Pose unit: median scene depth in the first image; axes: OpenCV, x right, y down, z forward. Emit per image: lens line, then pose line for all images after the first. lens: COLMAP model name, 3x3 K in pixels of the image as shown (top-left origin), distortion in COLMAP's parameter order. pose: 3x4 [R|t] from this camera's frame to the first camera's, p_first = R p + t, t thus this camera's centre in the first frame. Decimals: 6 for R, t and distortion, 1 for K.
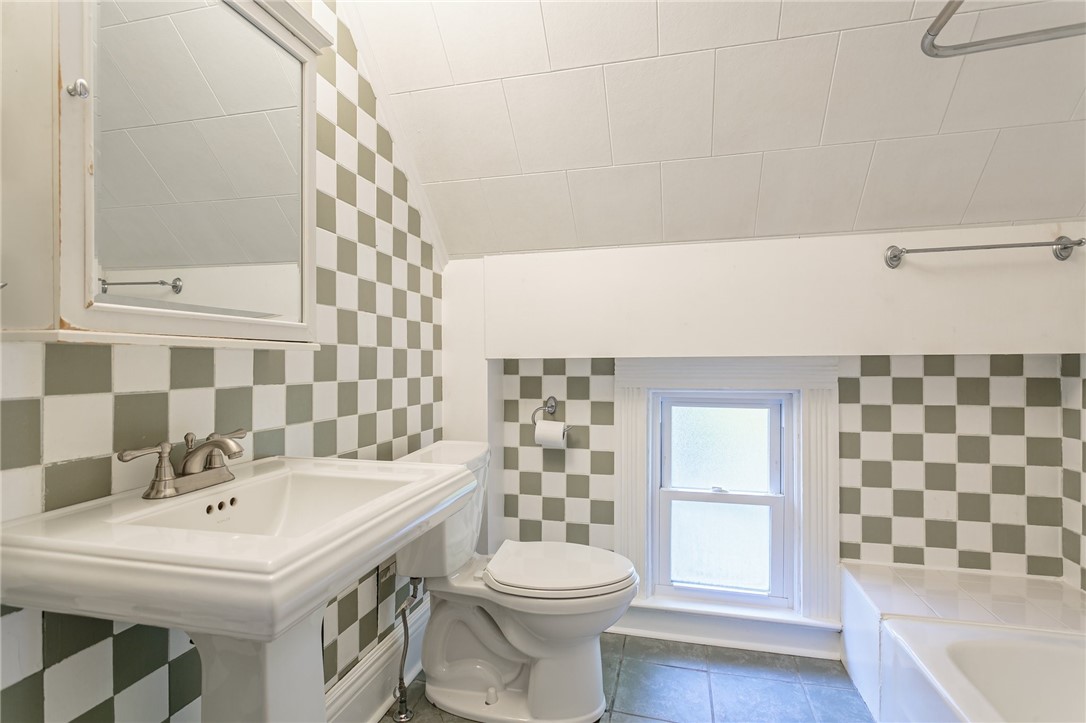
lens RADIAL K [[571.6, 0, 544.4], [0, 571.6, 366.8], [0, 0, 1]] dist [0.004828, 0.000155]
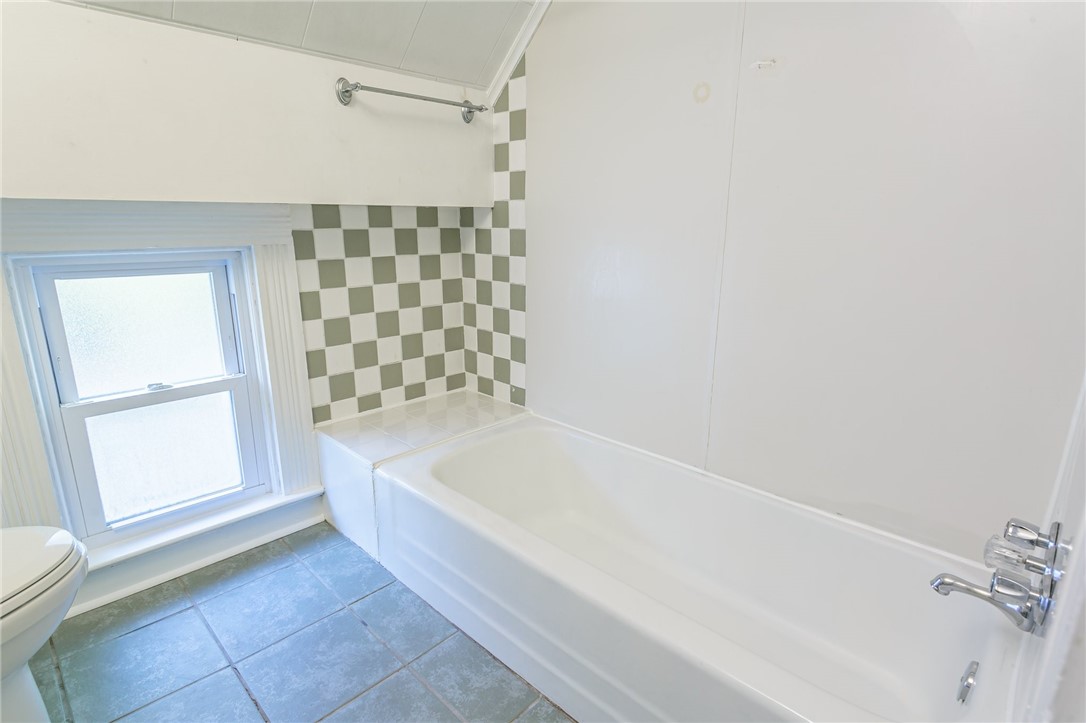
lens RADIAL K [[571.6, 0, 544.4], [0, 571.6, 366.8], [0, 0, 1]] dist [0.004828, 0.000155]
pose [[0.487174, -0.217537, 0.845777, -0.085508], [-0.005624, 0.967677, 0.252129, -0.002099], [-0.873287, -0.127587, 0.470204, 0.230267]]
